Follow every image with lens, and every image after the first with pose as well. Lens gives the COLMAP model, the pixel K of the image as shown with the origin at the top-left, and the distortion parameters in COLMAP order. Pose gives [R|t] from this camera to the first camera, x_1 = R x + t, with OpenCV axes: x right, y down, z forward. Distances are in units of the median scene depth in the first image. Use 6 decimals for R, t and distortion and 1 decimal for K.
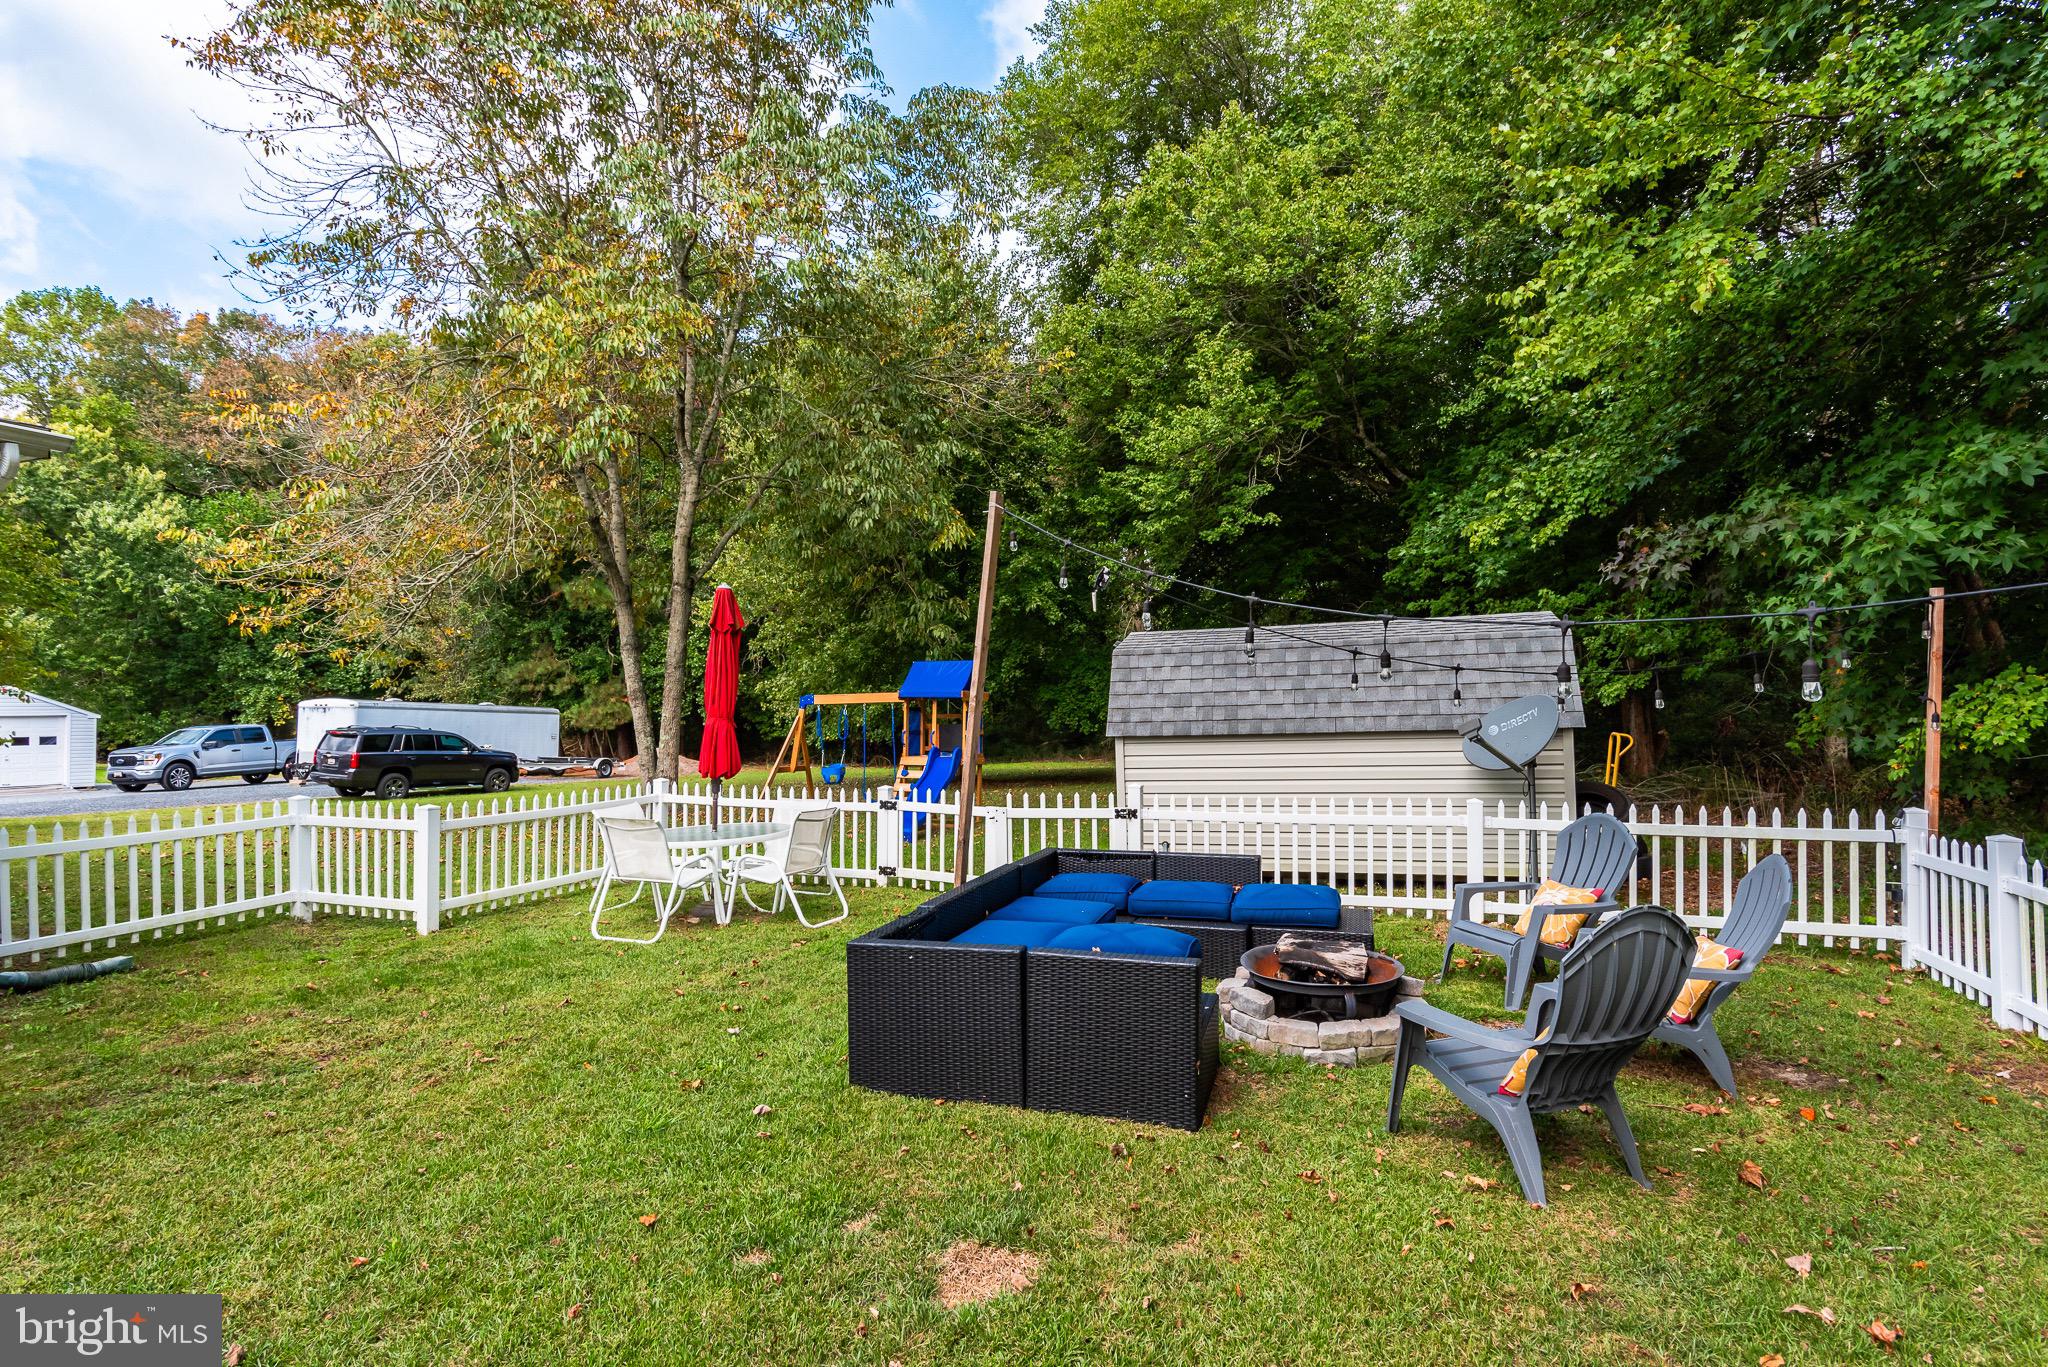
lens RADIAL K [[995.1, 0, 1021.6], [0, 995.1, 694.2], [0, 0, 1]] dist [0.003235, -0.000568]
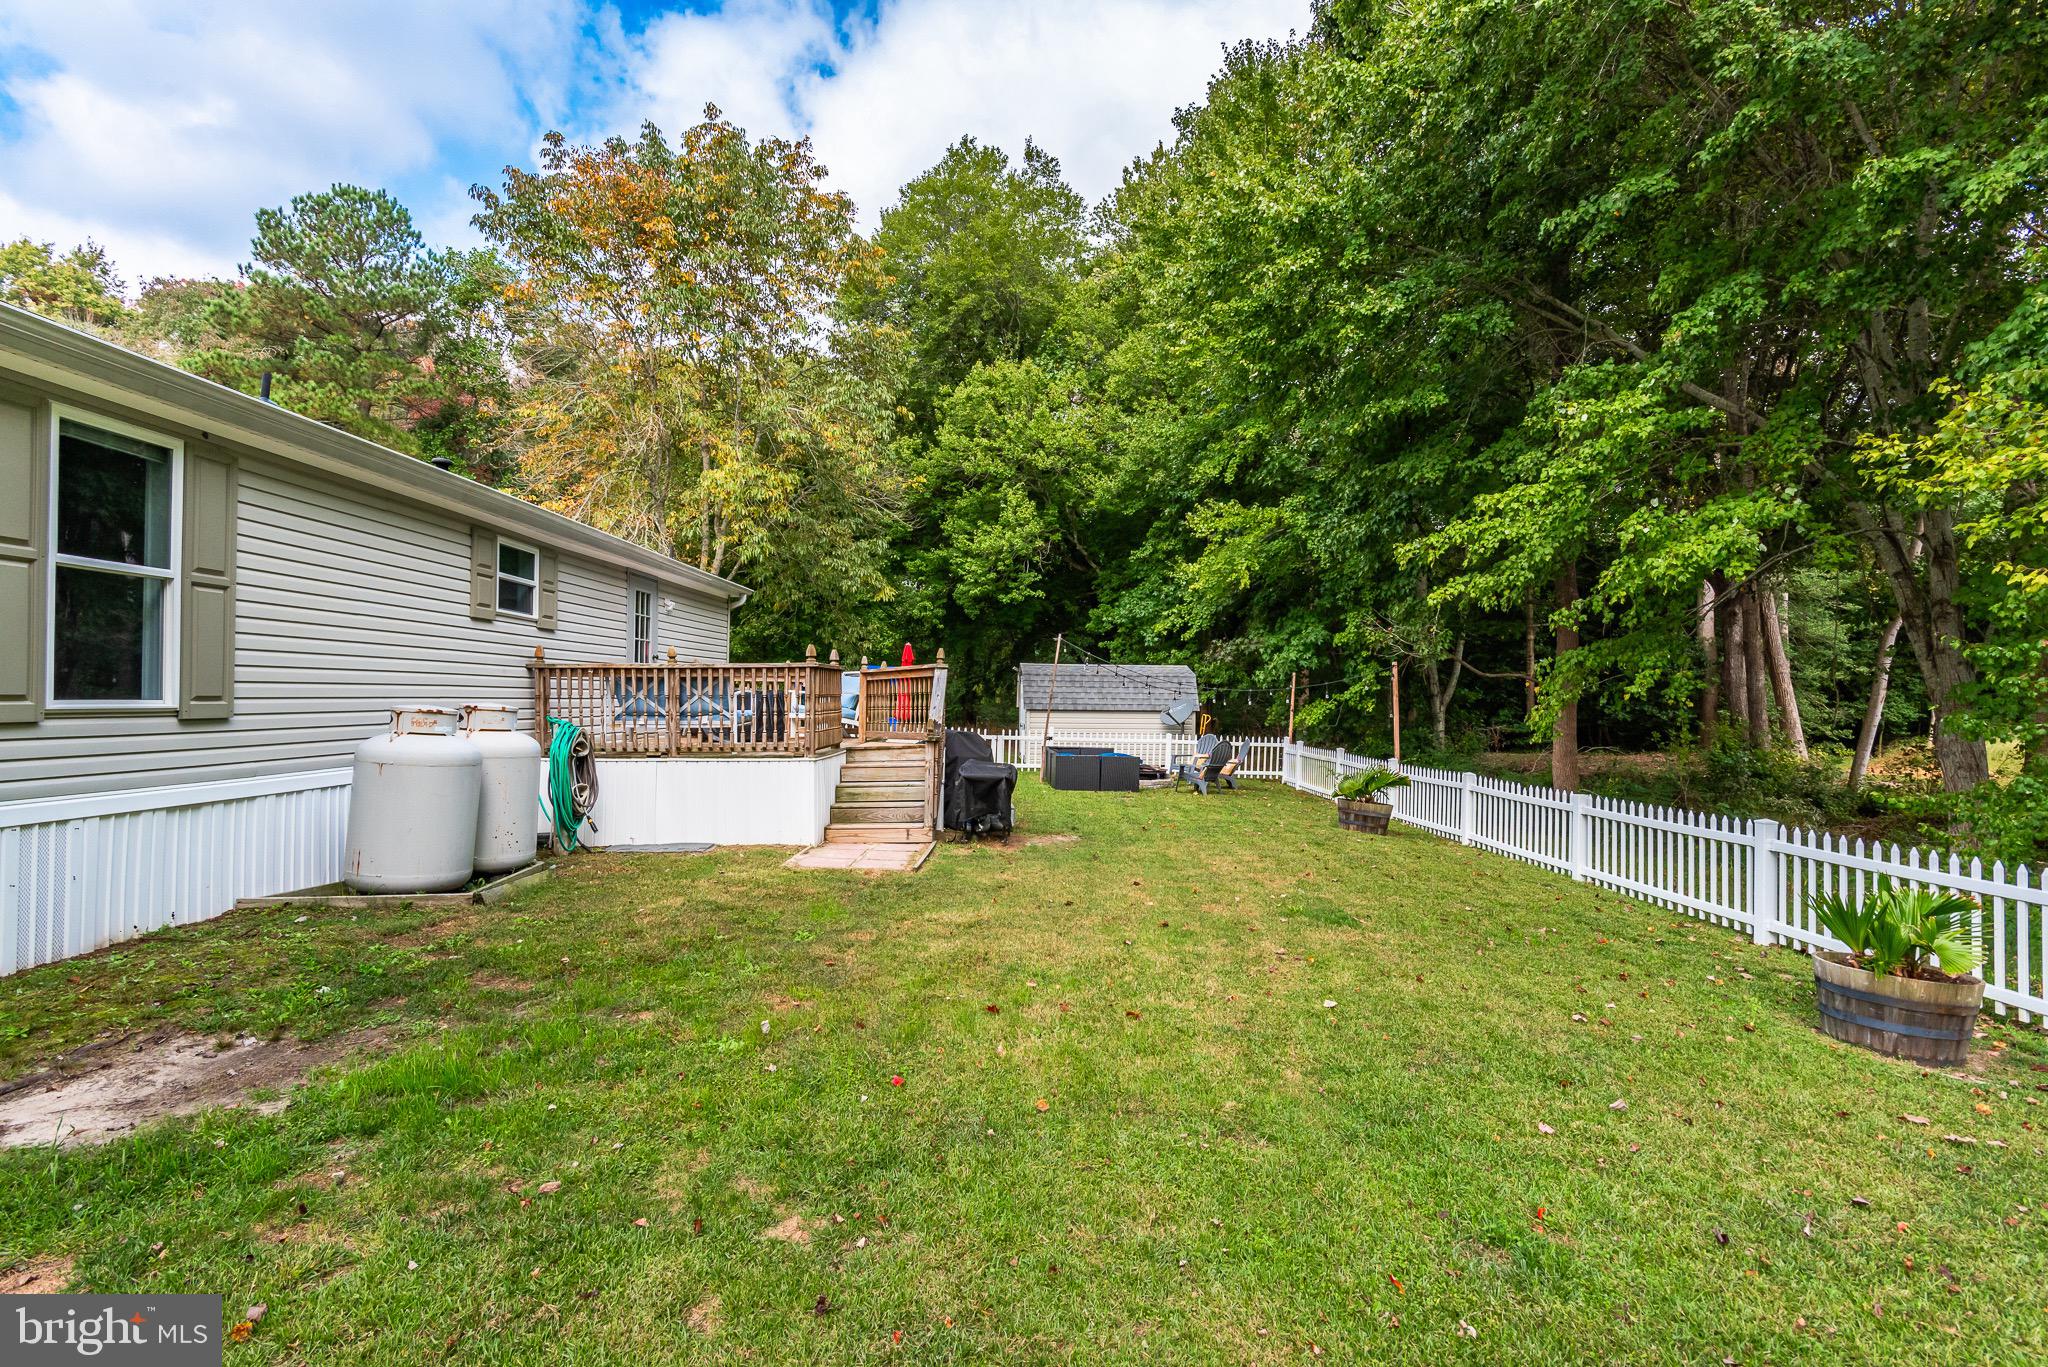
lens RADIAL K [[995.1, 0, 1021.6], [0, 995.1, 694.2], [0, 0, 1]] dist [0.003235, -0.000568]
pose [[0.920261, 0.033461, 0.389871, -0.941743], [-0.042470, 0.998992, 0.014509, -0.030612], [-0.388993, -0.029910, 0.920755, -1.318113]]
